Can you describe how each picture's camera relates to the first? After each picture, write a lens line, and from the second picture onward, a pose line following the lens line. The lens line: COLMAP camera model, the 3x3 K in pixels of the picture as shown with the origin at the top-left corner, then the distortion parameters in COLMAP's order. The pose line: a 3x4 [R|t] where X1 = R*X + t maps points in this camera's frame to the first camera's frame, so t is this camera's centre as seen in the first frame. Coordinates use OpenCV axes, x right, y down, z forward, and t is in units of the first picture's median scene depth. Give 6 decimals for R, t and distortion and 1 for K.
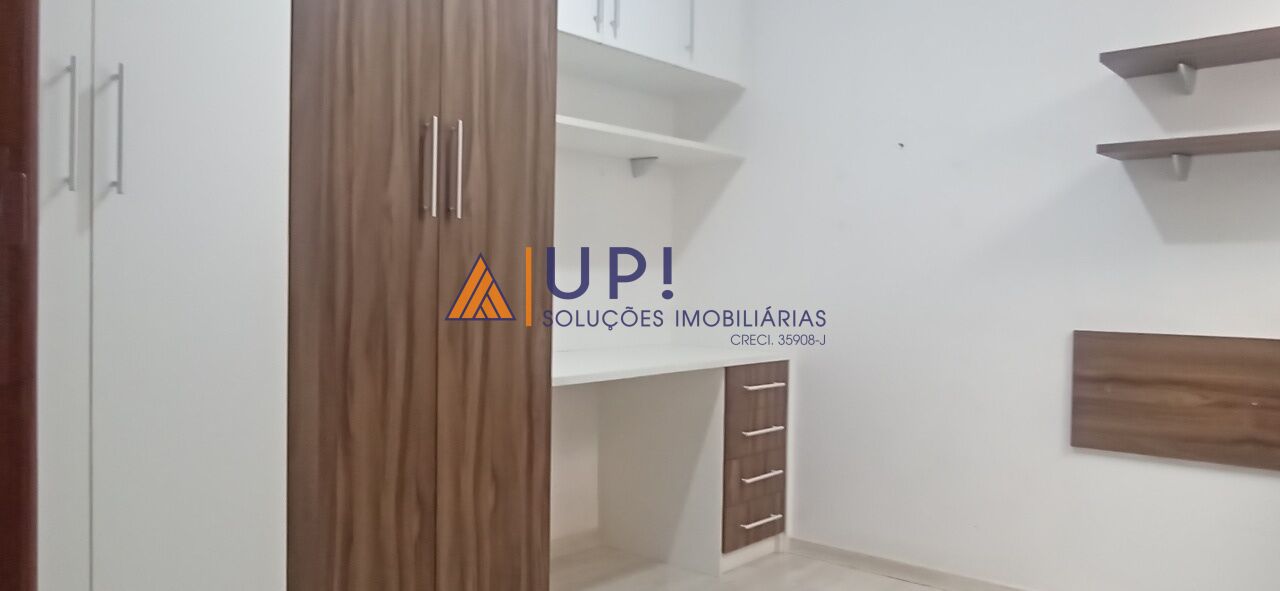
lens RADIAL K [[934.2, 0, 626.3], [0, 934.2, 295.2], [0, 0, 1]] dist [-0.030508, 0.021301]
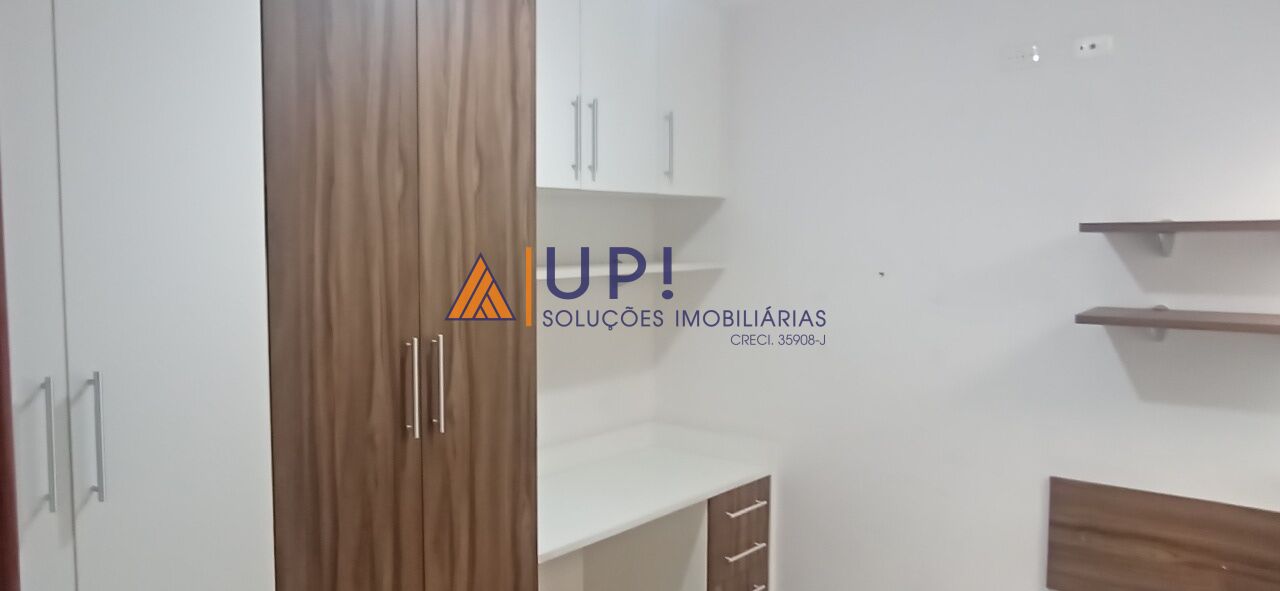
lens RADIAL K [[934.2, 0, 624.1], [0, 934.2, 282.3], [0, 0, 1]] dist [-0.030508, 0.021301]
pose [[0.999690, -0.015592, 0.019394, -0.001167], [0.014553, 0.998510, 0.052592, -0.278708], [-0.020185, -0.052293, 0.998428, 0.006866]]
